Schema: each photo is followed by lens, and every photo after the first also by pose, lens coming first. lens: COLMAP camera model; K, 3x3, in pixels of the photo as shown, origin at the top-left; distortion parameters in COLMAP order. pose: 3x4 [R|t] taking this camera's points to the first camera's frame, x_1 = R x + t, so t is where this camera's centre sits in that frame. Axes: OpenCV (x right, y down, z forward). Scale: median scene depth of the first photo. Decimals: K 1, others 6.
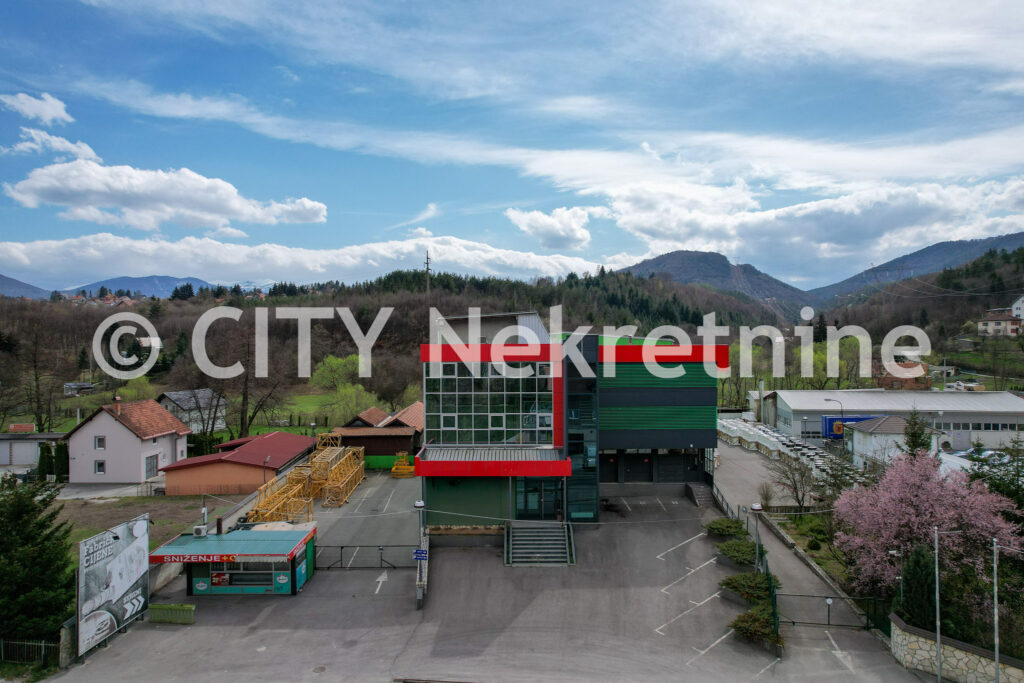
lens RADIAL K [[649.4, 0, 524.3], [0, 649.4, 330.9], [0, 0, 1]] dist [-0.046009, 0.046828]
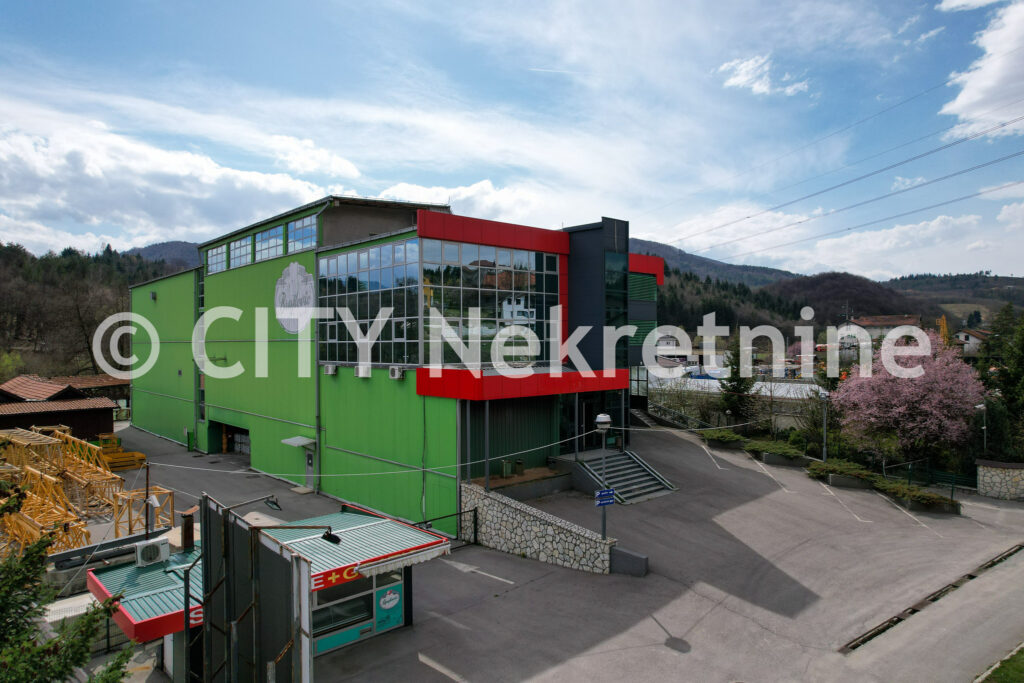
lens RADIAL K [[649.4, 0, 532.3], [0, 649.4, 359.5], [0, 0, 1]] dist [-0.046009, 0.046828]
pose [[0.735644, -0.020629, 0.677054, -0.559485], [-0.008256, 0.999189, 0.039414, 0.160020], [-0.677318, -0.034585, 0.734877, 0.505276]]
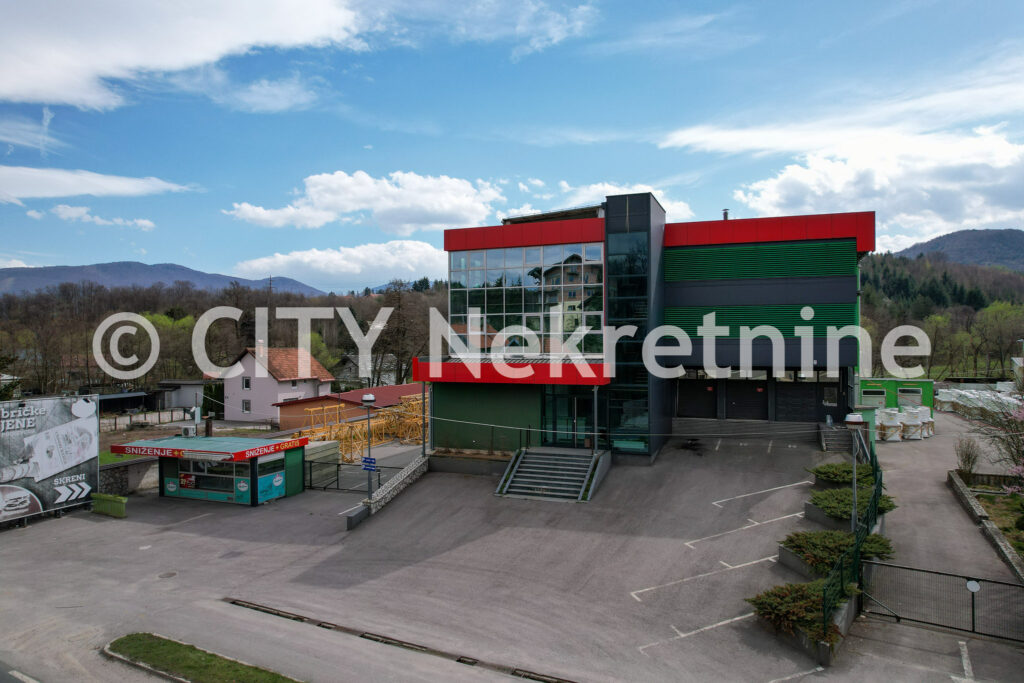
lens RADIAL K [[649.4, 0, 525.8], [0, 649.4, 325.8], [0, 0, 1]] dist [-0.046009, 0.046828]
pose [[0.932266, -0.014890, -0.361467, 0.256522], [0.011326, 0.999864, -0.011975, 0.164933], [0.361596, 0.007070, 0.932308, 0.296456]]
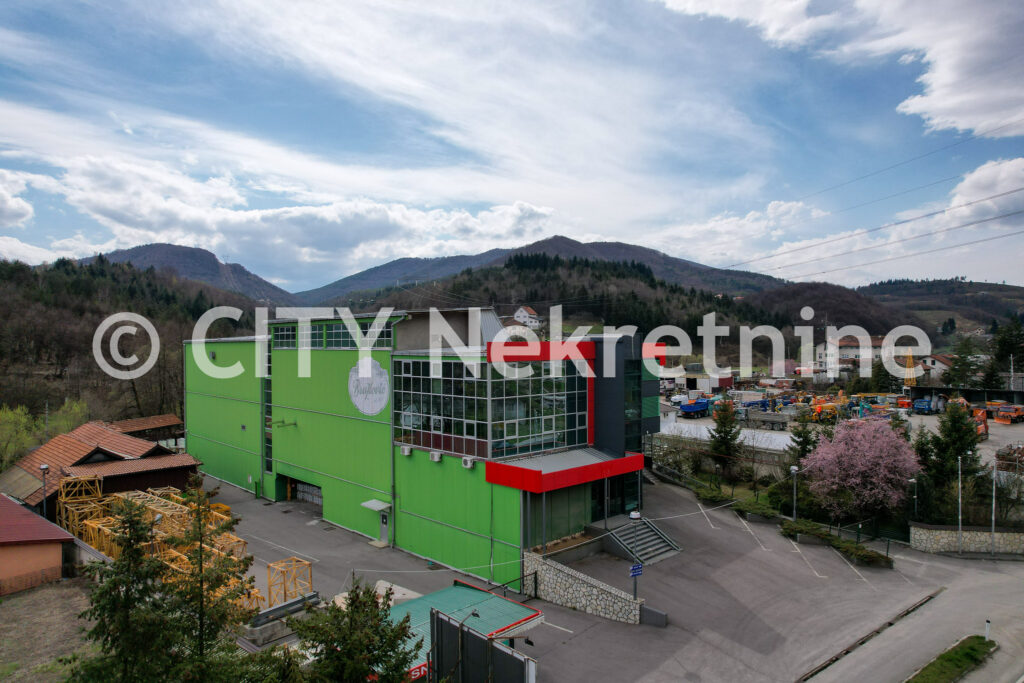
lens RADIAL K [[649.4, 0, 531.8], [0, 649.4, 357.8], [0, 0, 1]] dist [-0.046009, 0.046828]
pose [[0.719696, -0.018839, 0.694034, -0.775093], [-0.008297, 0.999327, 0.035729, 0.011978], [-0.694240, -0.031472, 0.719056, 0.396700]]
